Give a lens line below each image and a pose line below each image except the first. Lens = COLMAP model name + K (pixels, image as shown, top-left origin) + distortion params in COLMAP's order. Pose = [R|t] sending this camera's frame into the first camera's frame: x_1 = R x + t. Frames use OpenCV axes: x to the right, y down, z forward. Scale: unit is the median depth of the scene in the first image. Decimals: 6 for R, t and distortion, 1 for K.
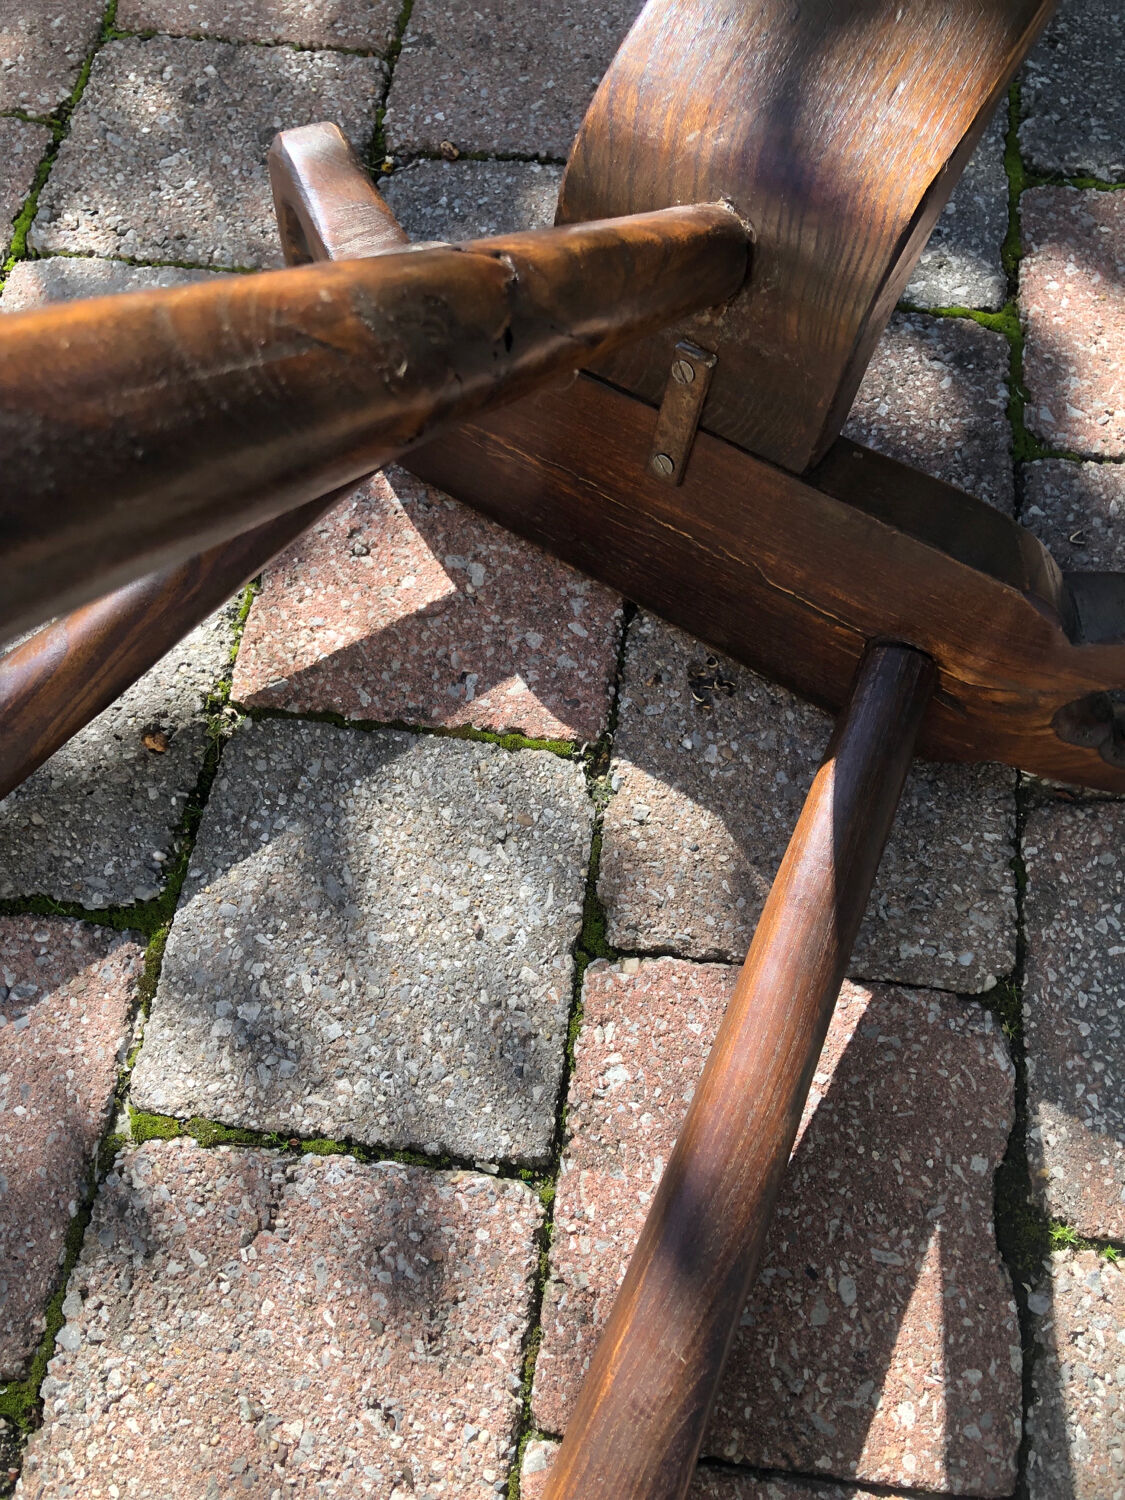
lens RADIAL K [[1229.2, 0, 565.6], [0, 1229.2, 738.7], [0, 0, 1]] dist [0.023180, -0.012932]
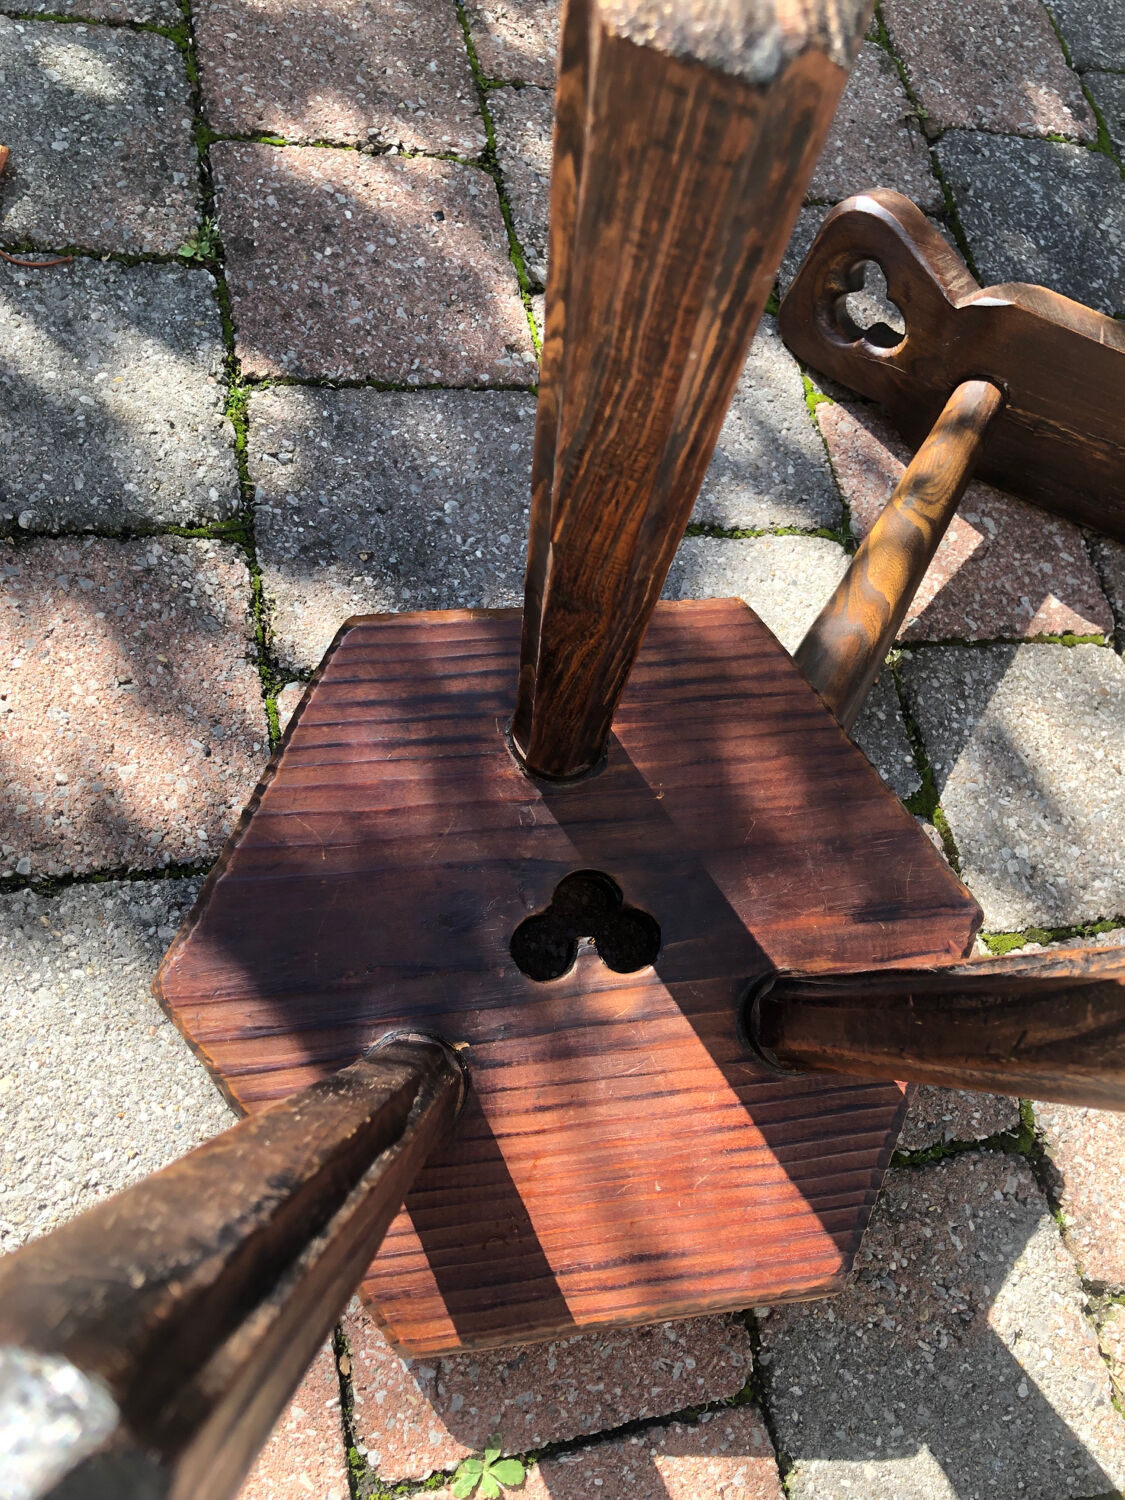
lens RADIAL K [[1229.2, 0, 562.0], [0, 1229.2, 751.2], [0, 0, 1]] dist [0.023180, -0.012932]
pose [[0.896324, -0.168004, 0.410340, -1.263818], [0.155590, 0.985763, 0.063736, -0.057338], [-0.415206, 0.006717, 0.909703, -0.042762]]
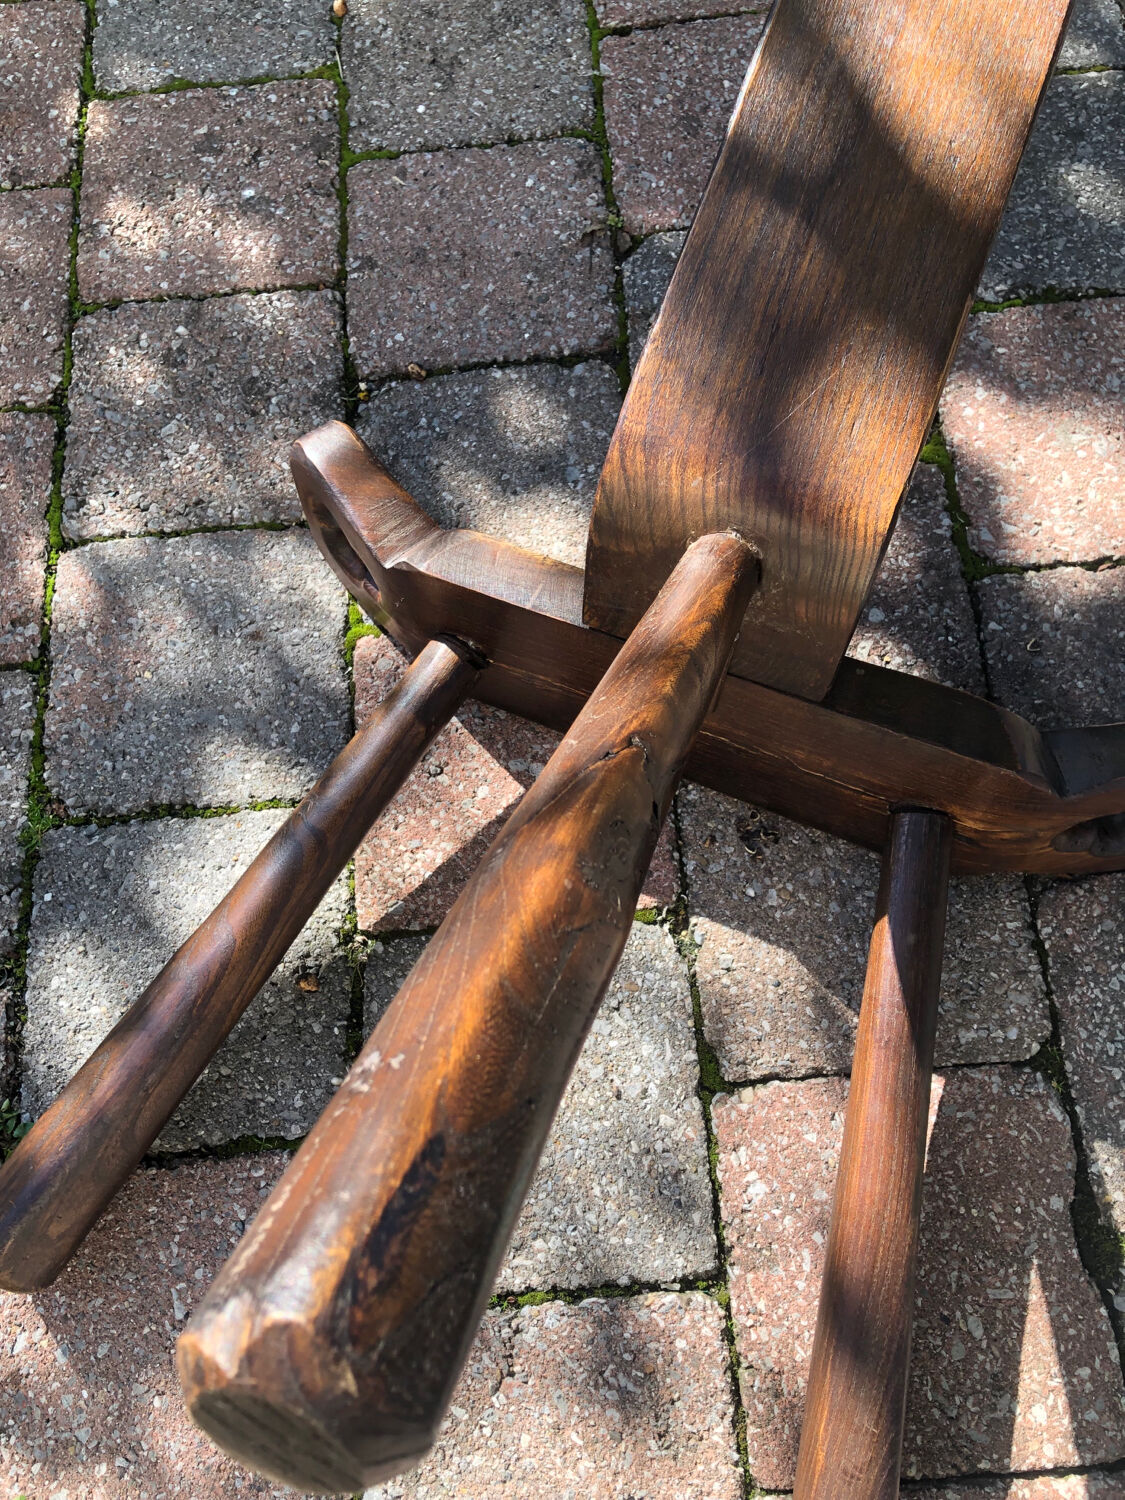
lens RADIAL K [[1229.2, 0, 566.5], [0, 1229.2, 736.3], [0, 0, 1]] dist [0.023180, -0.012932]
pose [[0.978918, -0.200660, 0.038159, -0.096934], [0.197875, 0.977972, 0.066459, -0.278469], [-0.050654, -0.057507, 0.997059, -0.182886]]
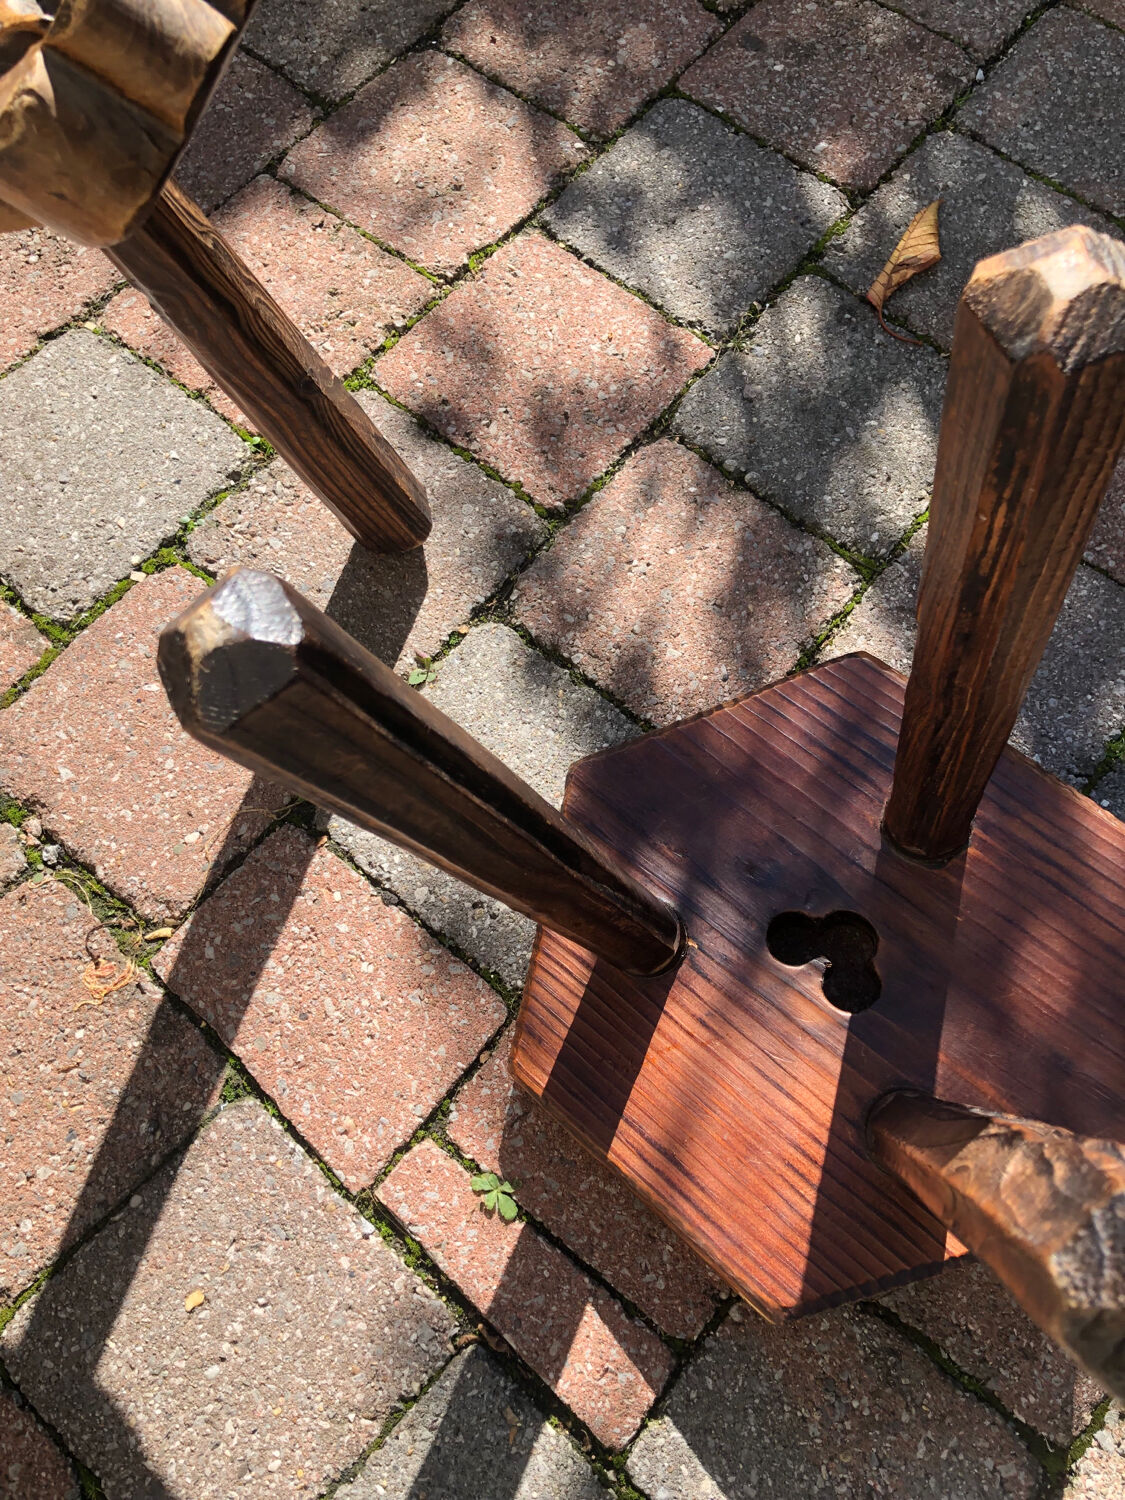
lens RADIAL K [[1224.7, 0, 564.7], [0, 1224.7, 740.0], [0, 0, 1]] dist [0.030334, -0.021939]
pose [[0.851656, 0.508901, -0.125307, -1.030160], [-0.502169, 0.860791, 0.082856, 0.005635], [0.150029, -0.007640, 0.988652, -0.388523]]
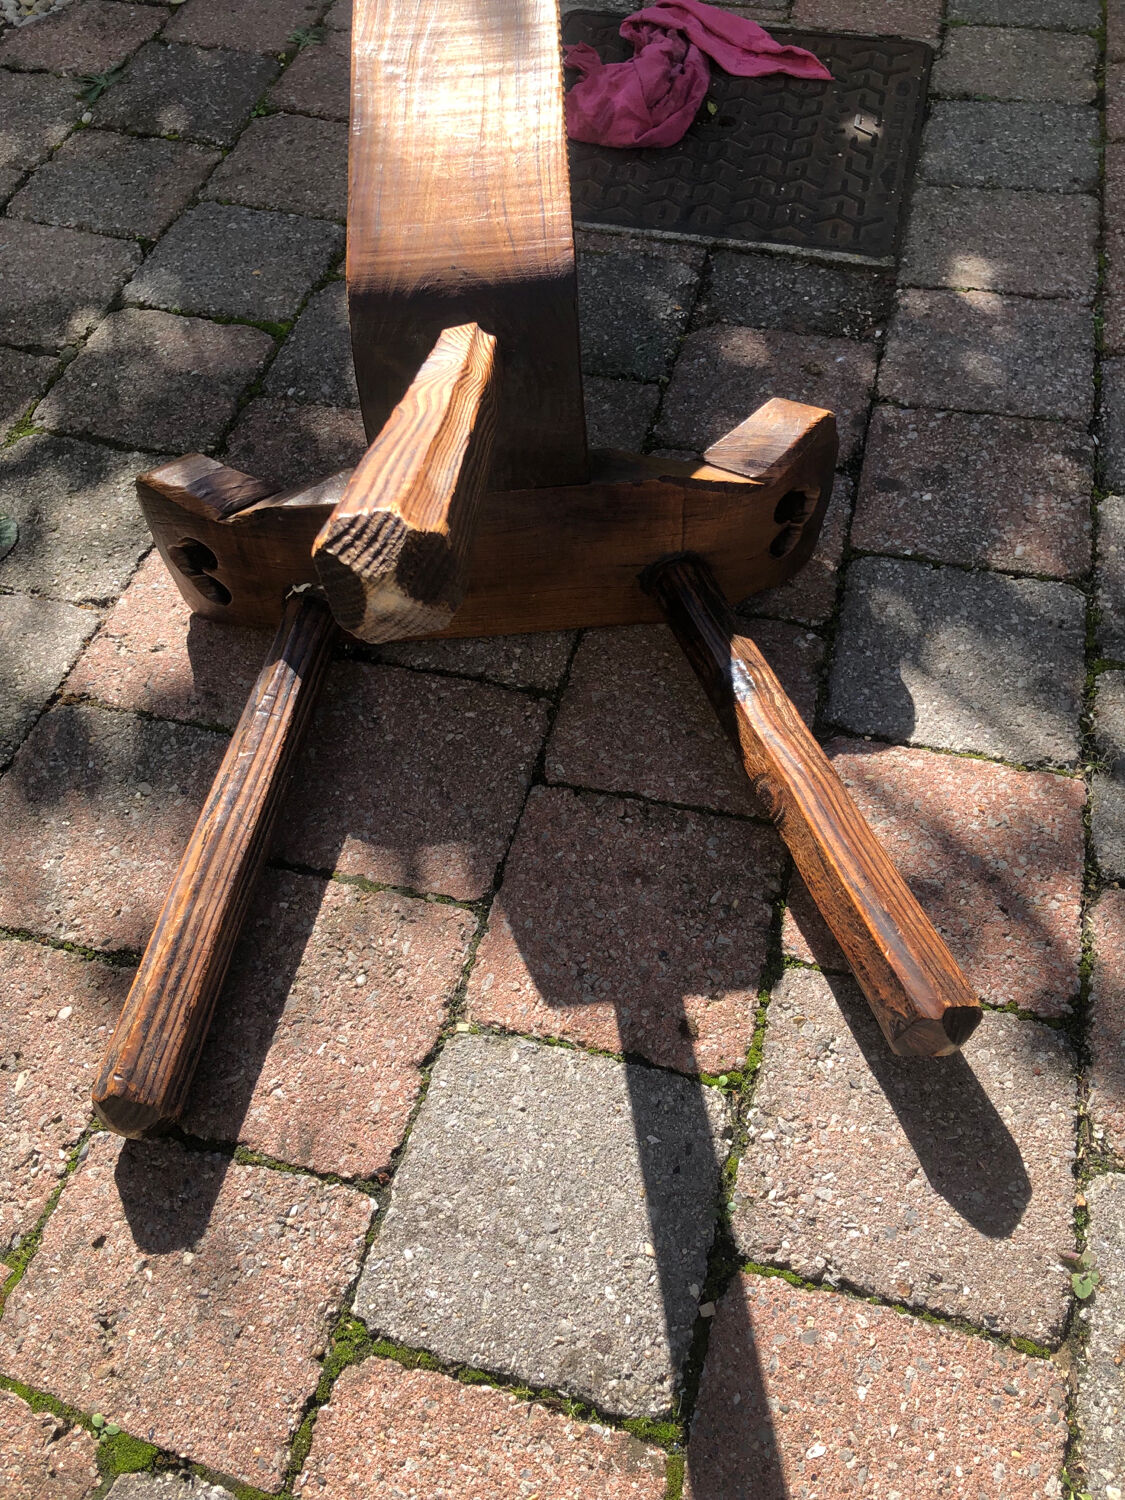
lens RADIAL K [[1229.2, 0, 574.2], [0, 1229.2, 755.4], [0, 0, 1]] dist [0.023180, -0.012932]
pose [[0.992341, 0.107101, -0.061559, -1.901227], [-0.116827, 0.975593, -0.185929, -0.075311], [0.040143, 0.191697, 0.980633, -0.288278]]
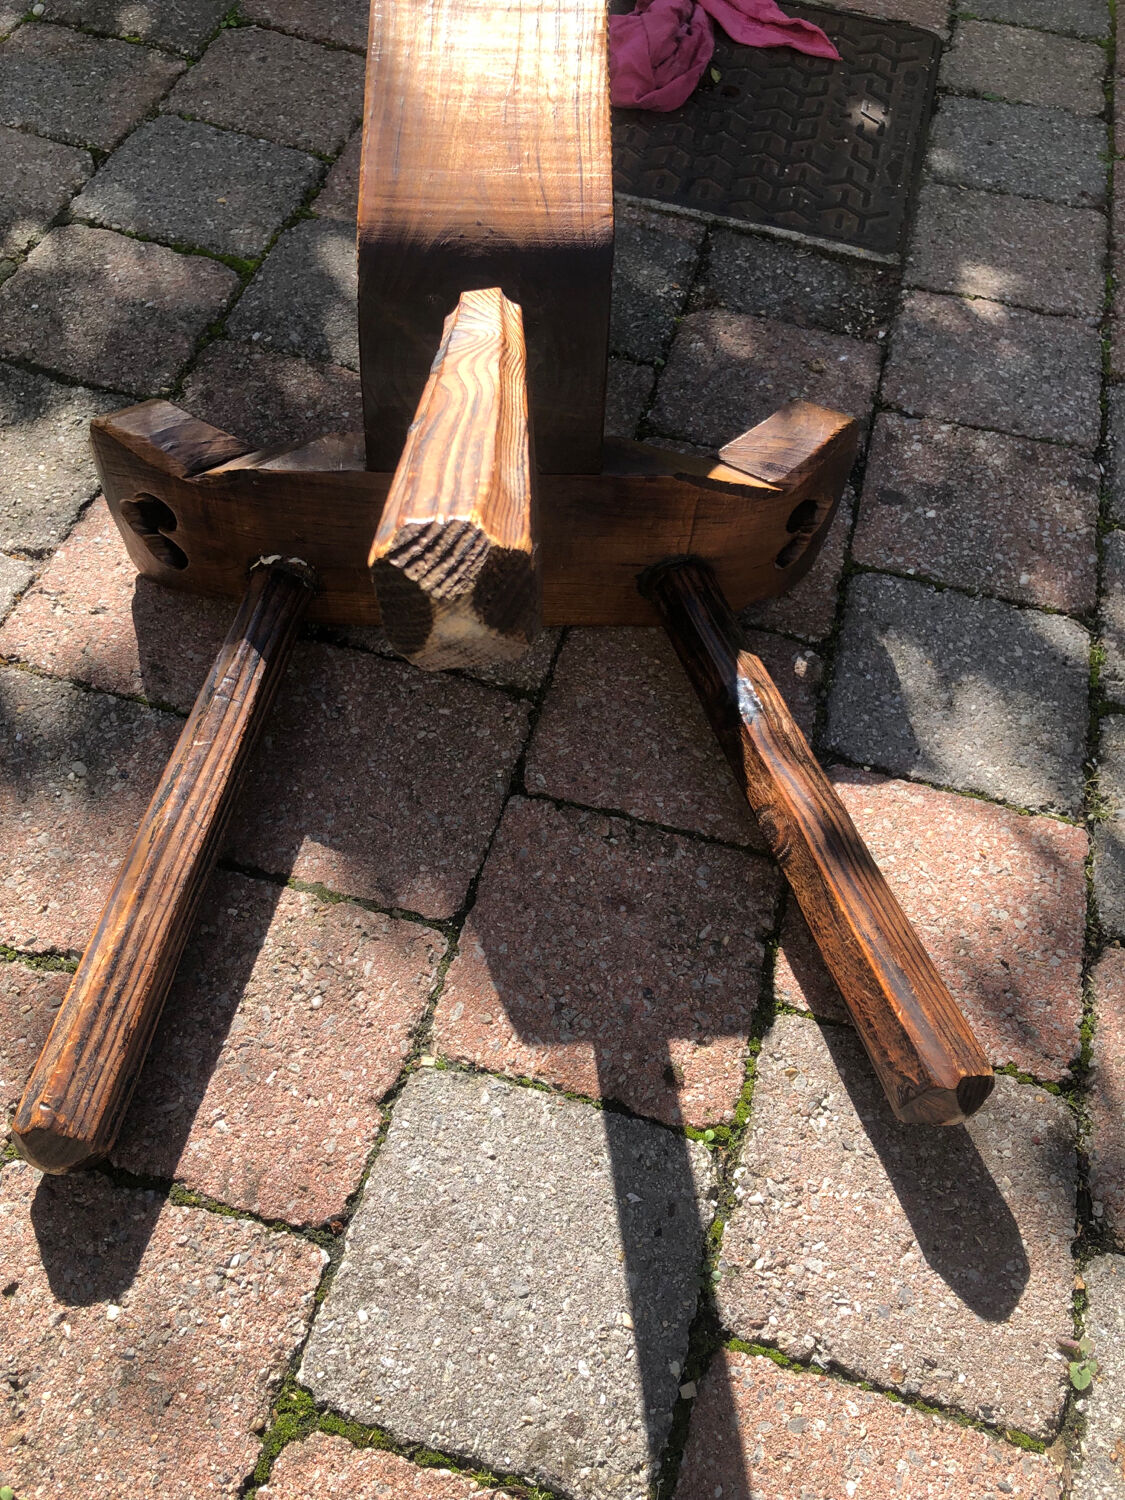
lens RADIAL K [[1229.2, 0, 563.1], [0, 1229.2, 752.6], [0, 0, 1]] dist [0.023180, -0.012932]
pose [[0.983744, 0.178312, 0.021258, -2.030905], [-0.172162, 0.970164, -0.170711, -0.137612], [-0.051064, 0.164276, 0.985092, -0.179841]]
